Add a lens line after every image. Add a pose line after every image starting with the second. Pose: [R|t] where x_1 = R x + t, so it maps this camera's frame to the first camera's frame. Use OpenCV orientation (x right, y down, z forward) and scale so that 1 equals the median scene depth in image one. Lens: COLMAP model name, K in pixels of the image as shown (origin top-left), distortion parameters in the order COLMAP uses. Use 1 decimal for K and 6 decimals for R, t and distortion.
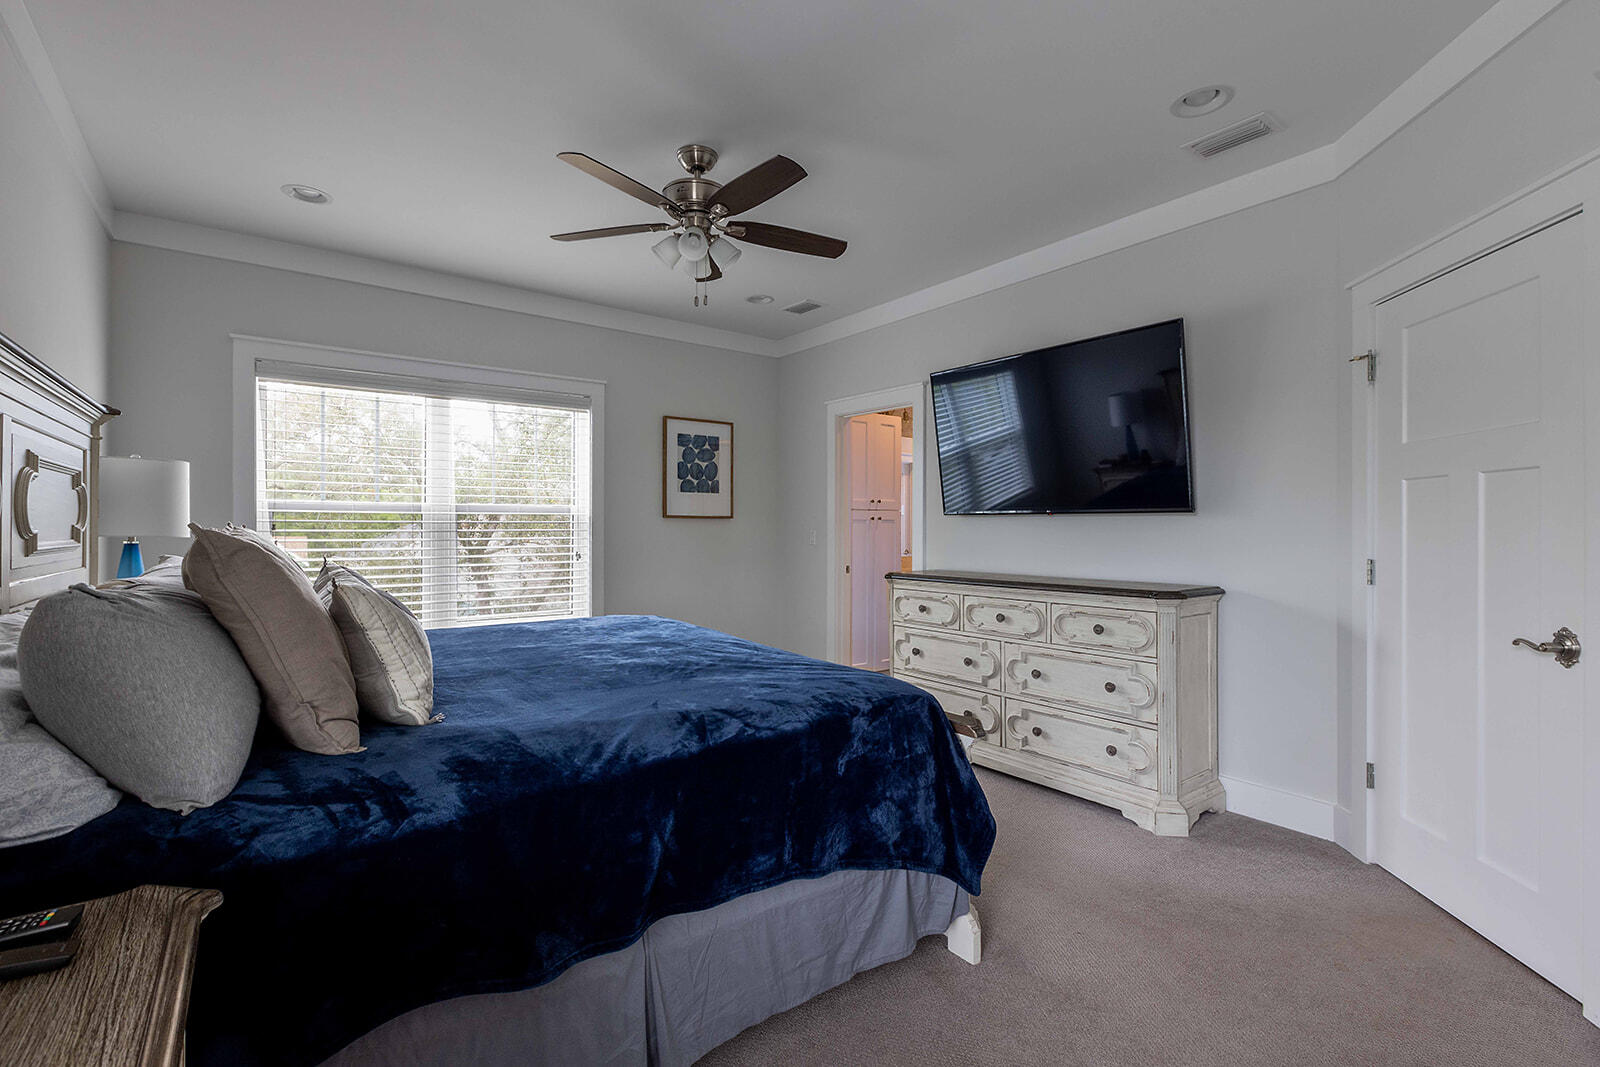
lens RADIAL K [[731.2, 0, 803.3], [0, 731.2, 530.8], [0, 0, 1]] dist [0.003164, 0.000471]
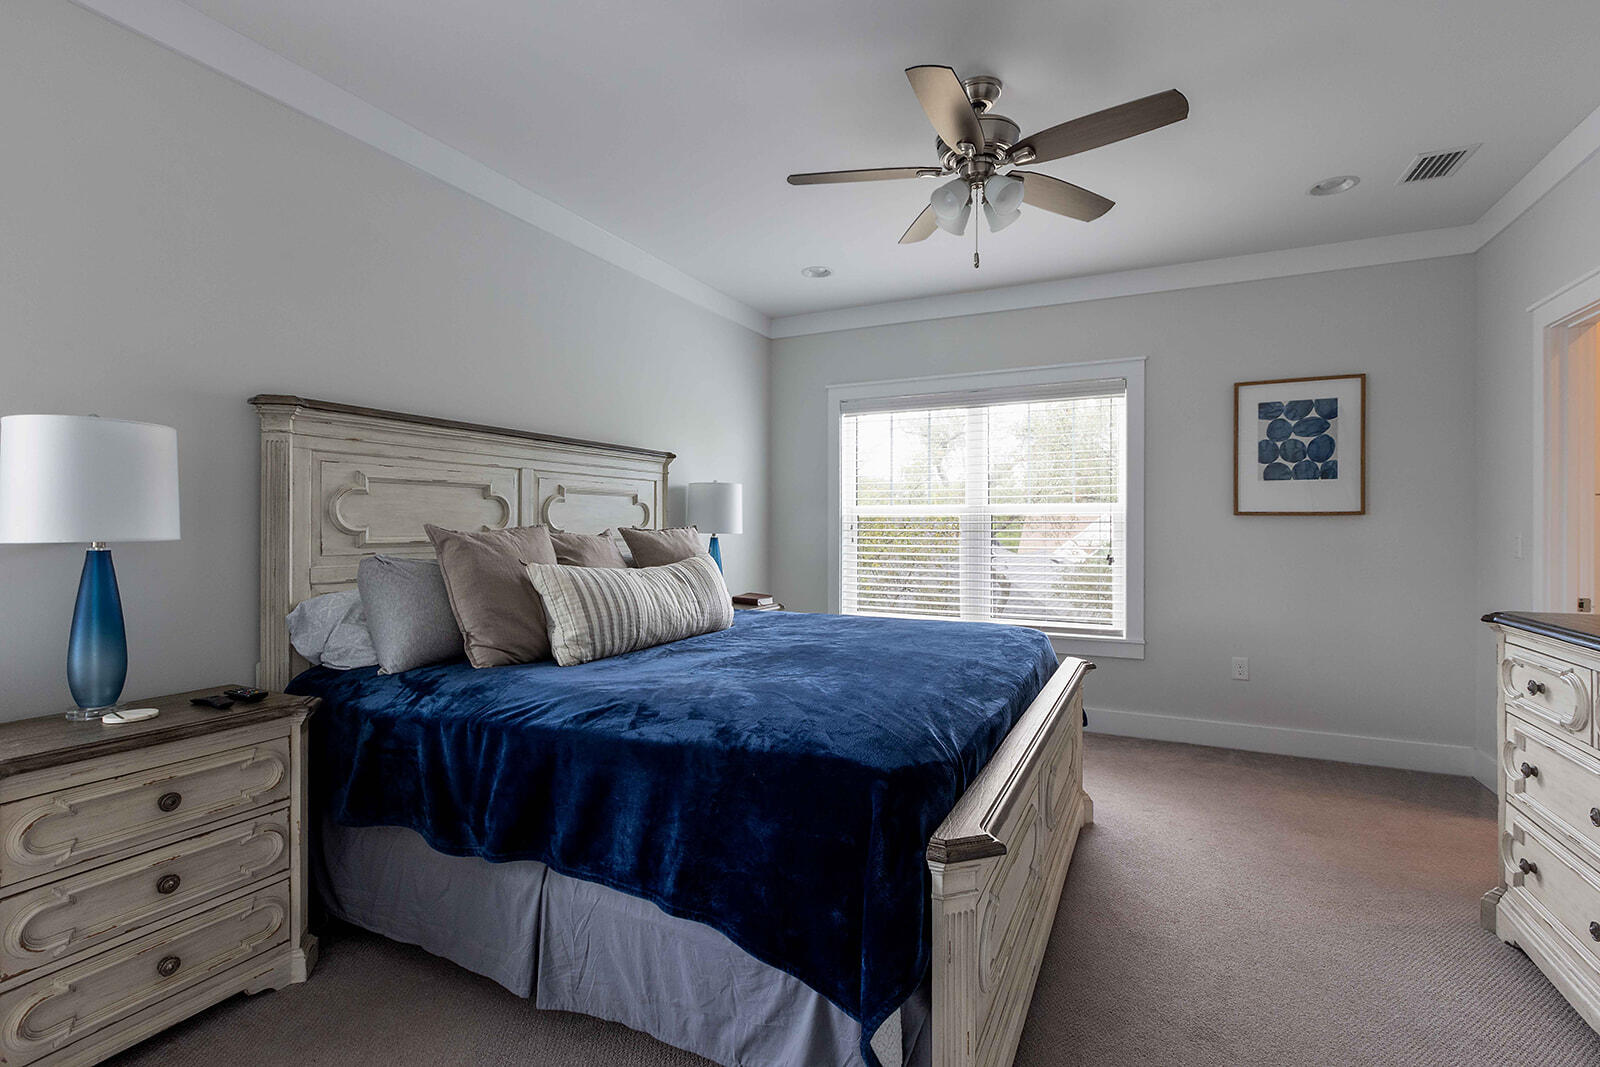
lens RADIAL K [[731.2, 0, 798.1], [0, 731.2, 528.8], [0, 0, 1]] dist [0.003164, 0.000471]
pose [[0.451638, 0.001063, -0.892201, 0.287172], [-0.005401, 0.999984, -0.001542, 0.000202], [0.892185, 0.005516, 0.451636, 0.235282]]
